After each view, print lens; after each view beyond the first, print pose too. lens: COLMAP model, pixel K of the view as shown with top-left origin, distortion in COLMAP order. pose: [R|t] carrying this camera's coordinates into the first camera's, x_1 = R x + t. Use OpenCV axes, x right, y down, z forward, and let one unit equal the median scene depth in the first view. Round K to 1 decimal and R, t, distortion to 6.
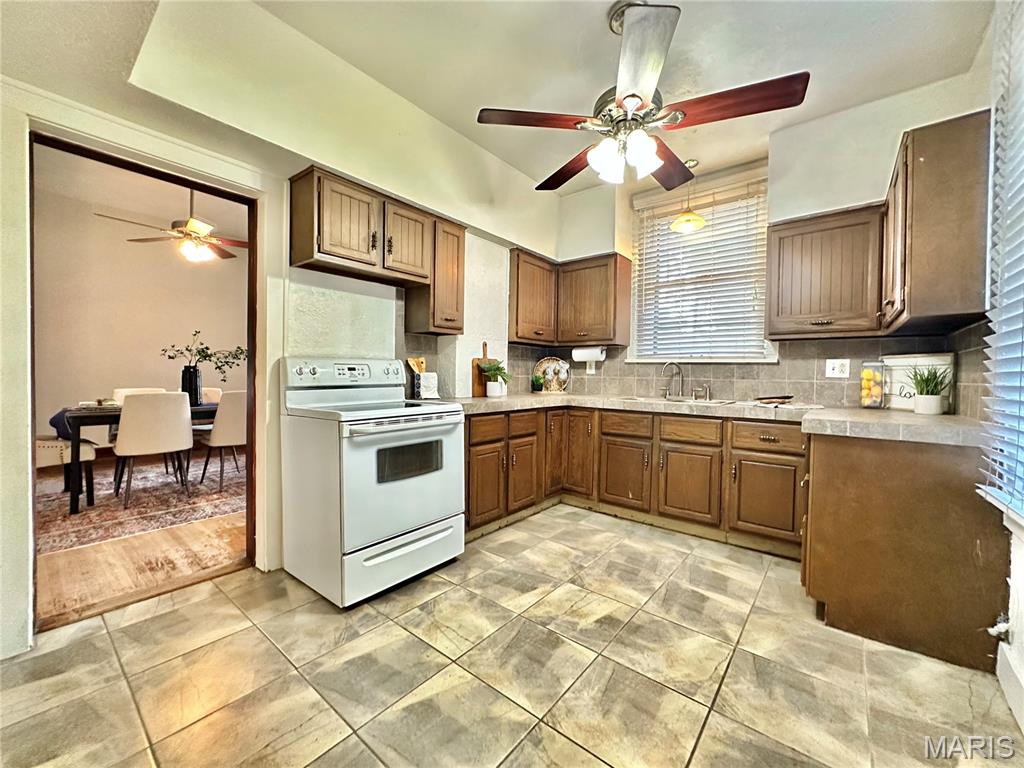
lens RADIAL K [[407.4, 0, 512.0], [0, 407.4, 384.0], [0, 0, 1]] dist [-0.001337, -0.000167]
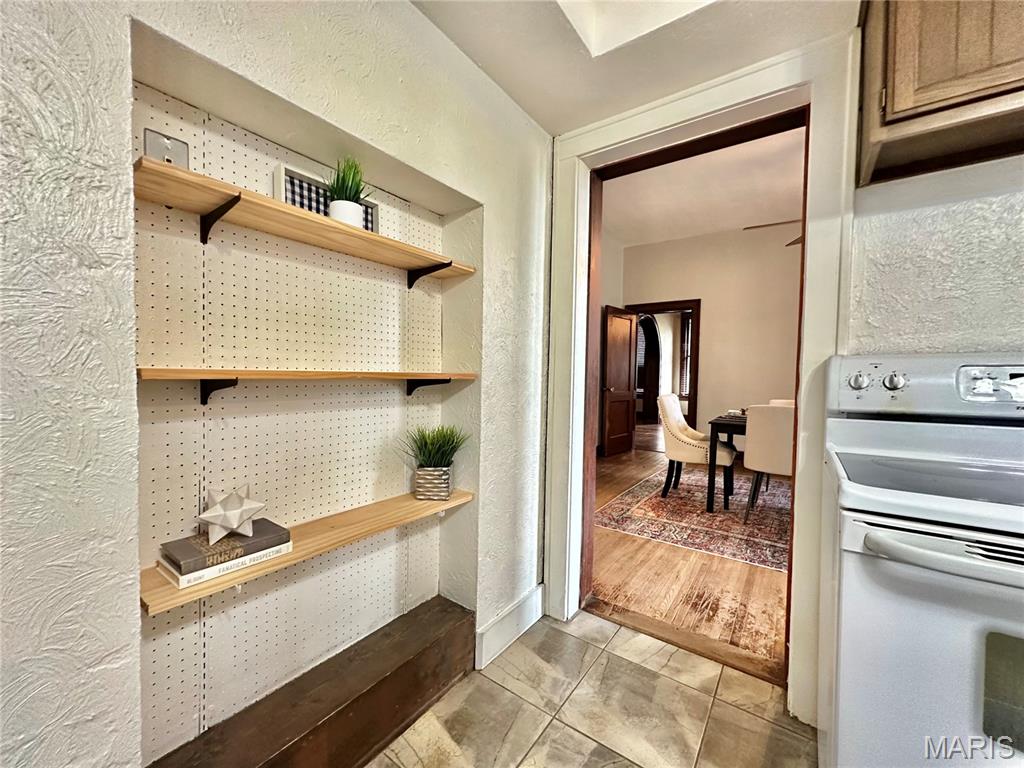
lens RADIAL K [[407.4, 0, 512.0], [0, 407.4, 384.0], [0, 0, 1]] dist [-0.001337, -0.000167]
pose [[0.061918, 0.011136, -0.998019, -0.034580], [-0.039695, 0.999174, 0.008686, -0.016030], [0.997292, 0.039078, 0.062309, 0.526985]]
